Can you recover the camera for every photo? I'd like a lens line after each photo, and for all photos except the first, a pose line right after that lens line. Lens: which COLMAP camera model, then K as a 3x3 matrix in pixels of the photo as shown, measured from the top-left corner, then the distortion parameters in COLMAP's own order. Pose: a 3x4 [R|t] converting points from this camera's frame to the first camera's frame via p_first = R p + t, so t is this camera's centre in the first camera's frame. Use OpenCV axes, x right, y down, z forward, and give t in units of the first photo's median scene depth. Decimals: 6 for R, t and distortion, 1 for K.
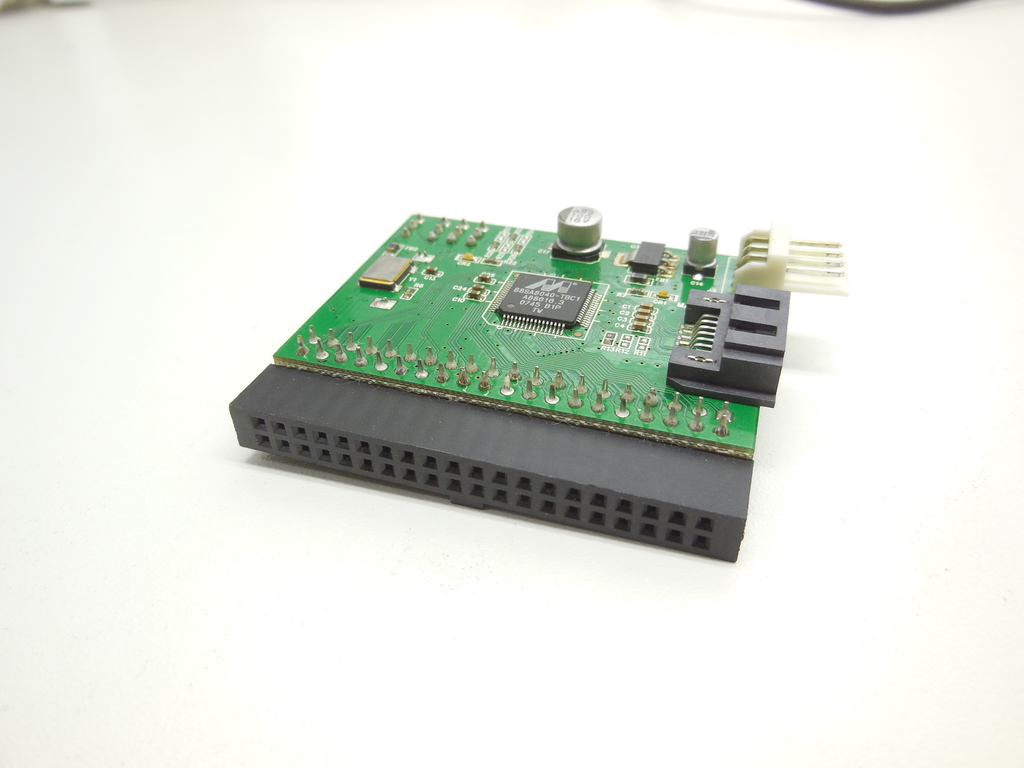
lens RADIAL K [[756.6, 0, 512.0], [0, 756.6, 384.0], [0, 0, 1]] dist [-0.000792, -0.000133]
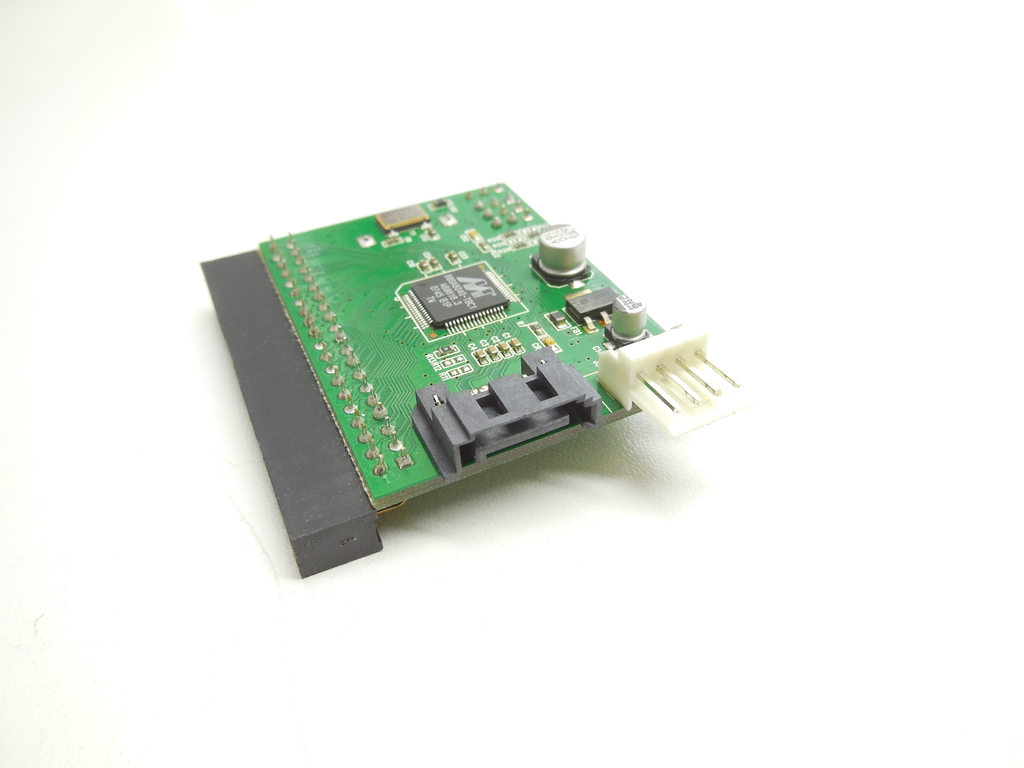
lens RADIAL K [[756.6, 0, 512.0], [0, 756.6, 384.0], [0, 0, 1]] dist [-0.000792, -0.000133]
pose [[0.701432, 0.467413, -0.538069, 0.683918], [-0.426195, 0.880160, 0.208990, -0.245884], [0.571271, 0.082730, 0.816582, 0.223824]]
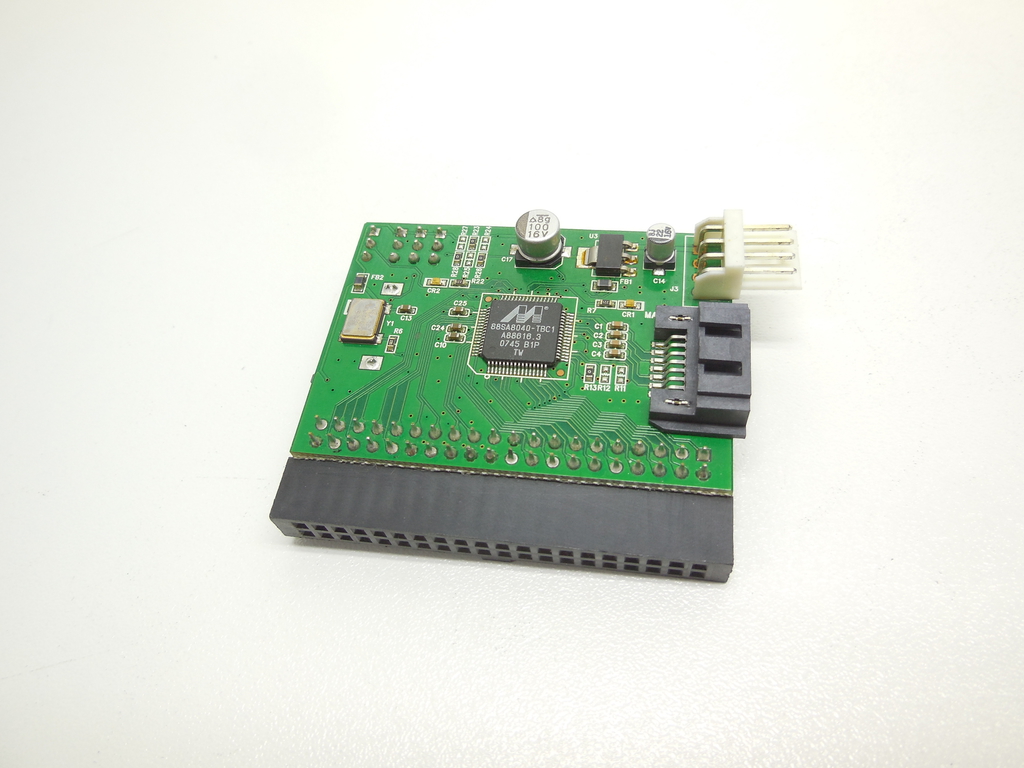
lens RADIAL K [[756.6, 0, 512.0], [0, 756.6, 384.0], [0, 0, 1]] dist [-0.000792, -0.000133]
pose [[0.980597, -0.194648, 0.023252, -0.008426], [0.175927, 0.926140, 0.333639, -0.394962], [-0.086477, -0.323075, 0.942414, -0.018265]]
